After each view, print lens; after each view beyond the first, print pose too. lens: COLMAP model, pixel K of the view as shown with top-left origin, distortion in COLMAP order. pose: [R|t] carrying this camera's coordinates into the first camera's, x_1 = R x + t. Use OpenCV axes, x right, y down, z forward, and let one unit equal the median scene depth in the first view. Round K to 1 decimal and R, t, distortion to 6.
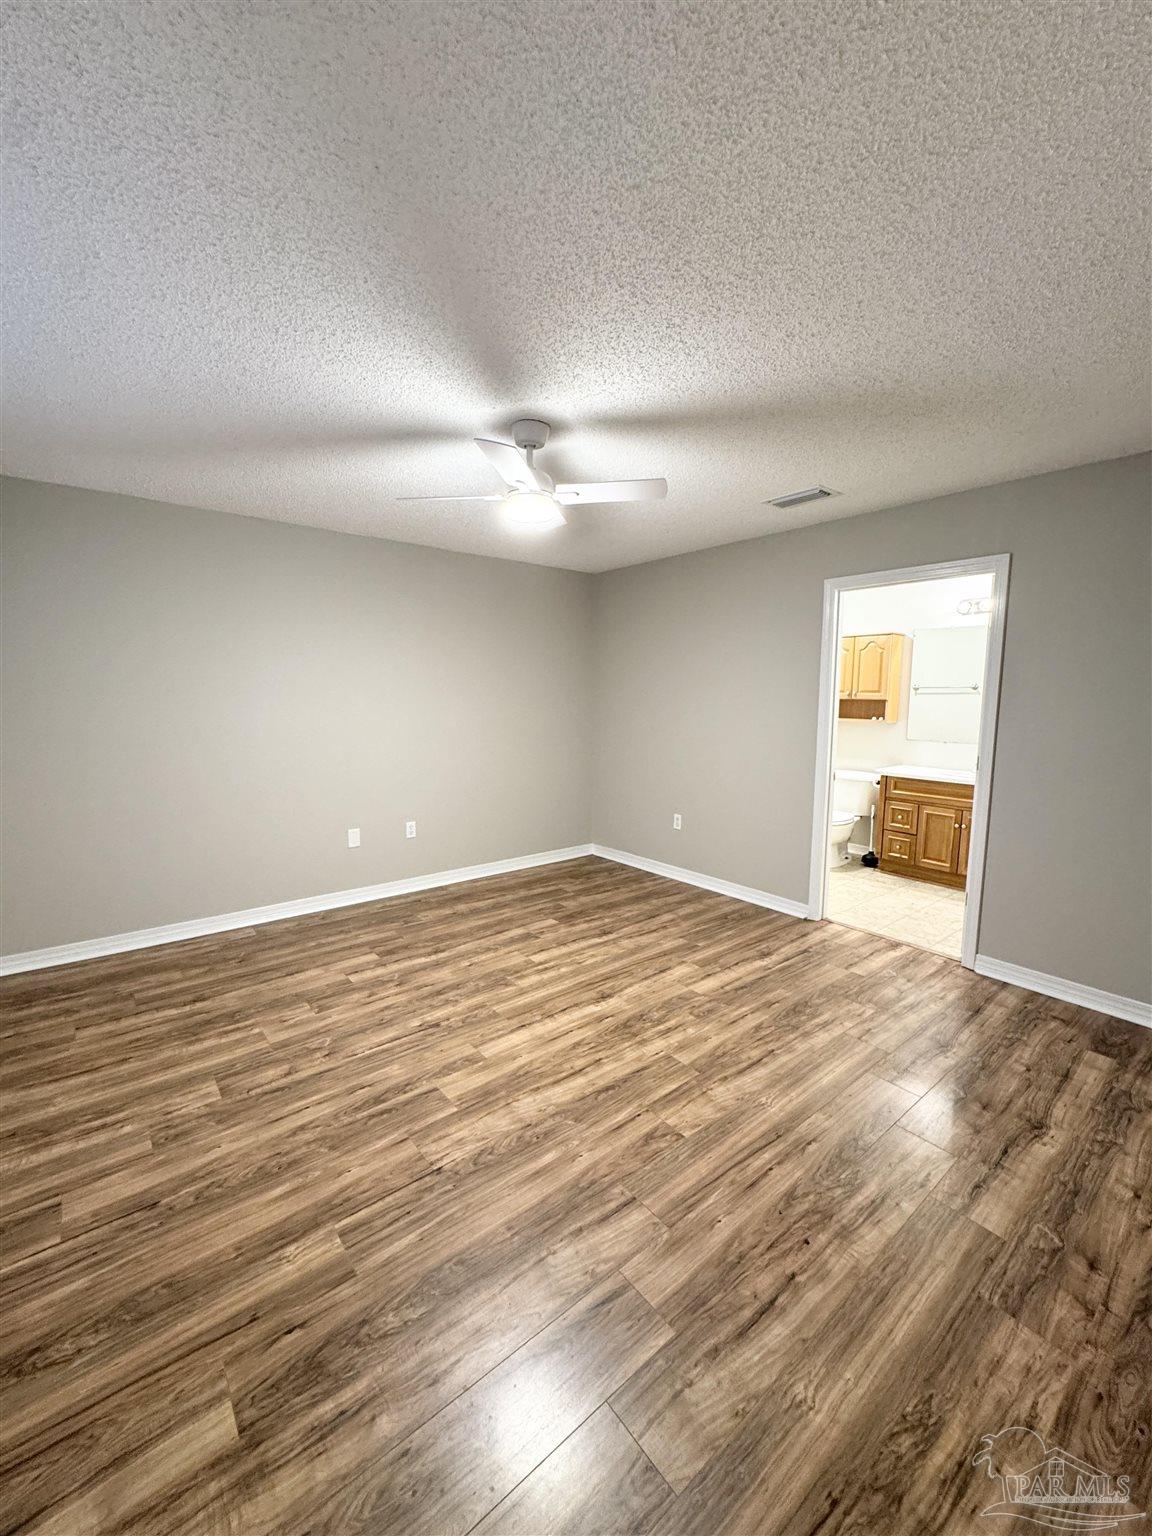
lens RADIAL K [[616.2, 0, 576.8], [0, 616.2, 770.6], [0, 0, 1]] dist [-0.008627, 0.002166]
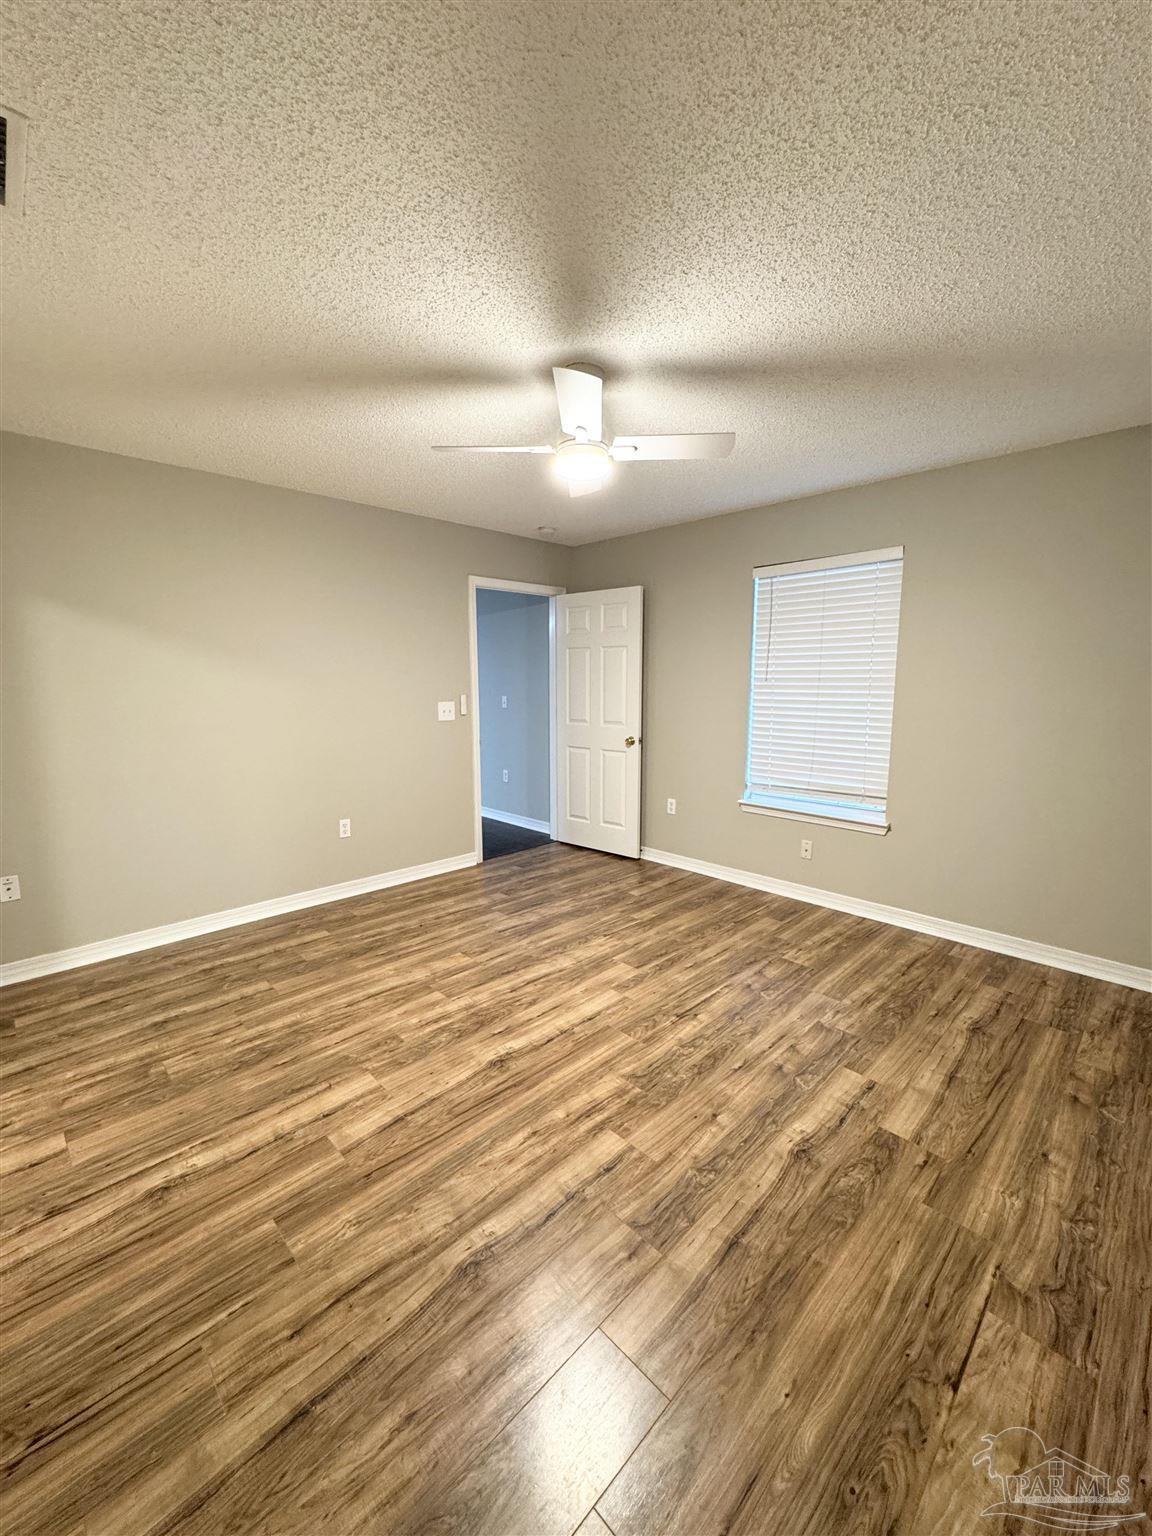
lens RADIAL K [[616.2, 0, 576.8], [0, 616.2, 770.6], [0, 0, 1]] dist [-0.008627, 0.002166]
pose [[-0.995150, 0.009129, -0.097941, 0.022443], [-0.018057, 0.961811, 0.273119, -0.213344], [0.096694, 0.273563, -0.956982, 1.786393]]
